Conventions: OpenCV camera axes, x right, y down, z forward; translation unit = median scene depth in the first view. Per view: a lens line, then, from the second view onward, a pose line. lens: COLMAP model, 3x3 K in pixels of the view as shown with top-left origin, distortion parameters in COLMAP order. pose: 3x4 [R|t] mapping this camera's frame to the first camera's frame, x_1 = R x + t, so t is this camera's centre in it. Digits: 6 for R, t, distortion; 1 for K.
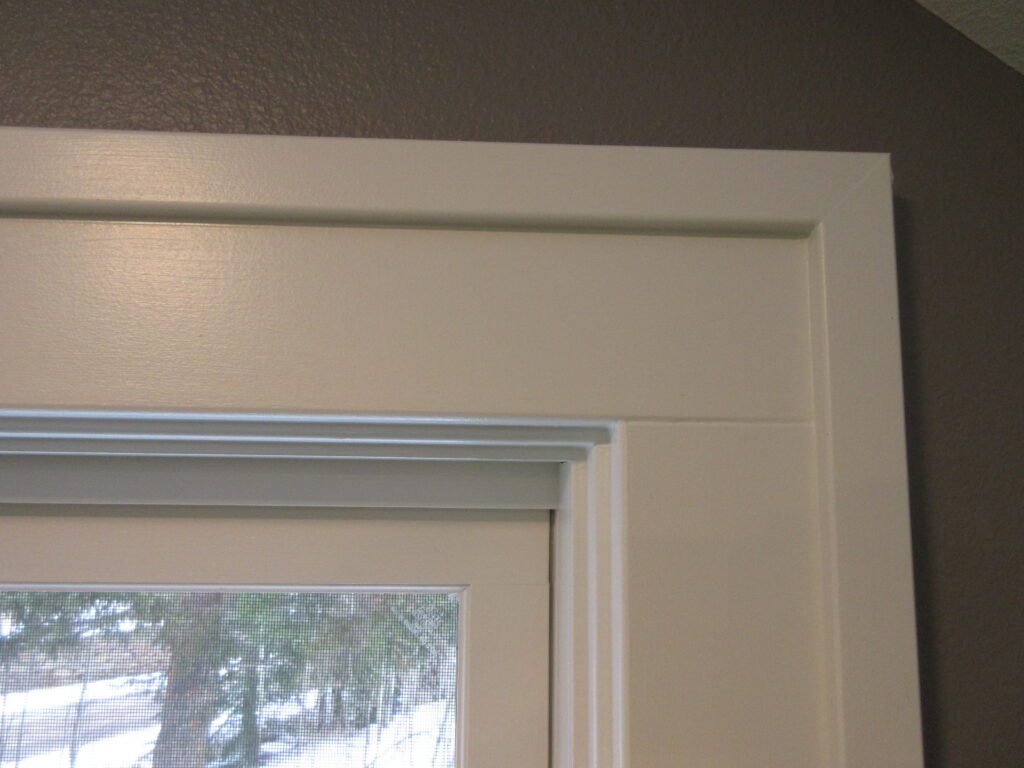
lens RADIAL K [[748.7, 0, 512.0], [0, 748.7, 384.0], [0, 0, 1]] dist [0.005992, 0.001144]
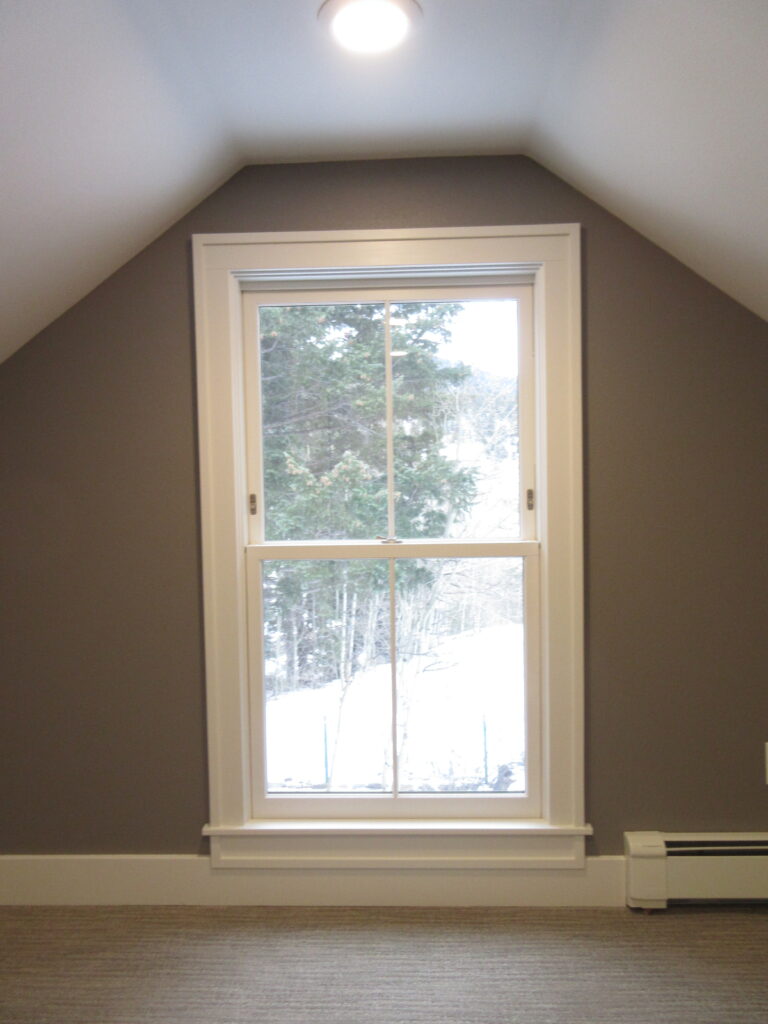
lens RADIAL K [[748.7, 0, 384.0], [0, 748.7, 512.0], [0, 0, 1]] dist [0.005992, 0.001144]
pose [[0.996395, -0.024497, -0.081223, -0.721673], [0.037246, 0.986516, 0.159373, 1.007842], [0.076224, -0.161823, 0.983872, -5.521702]]
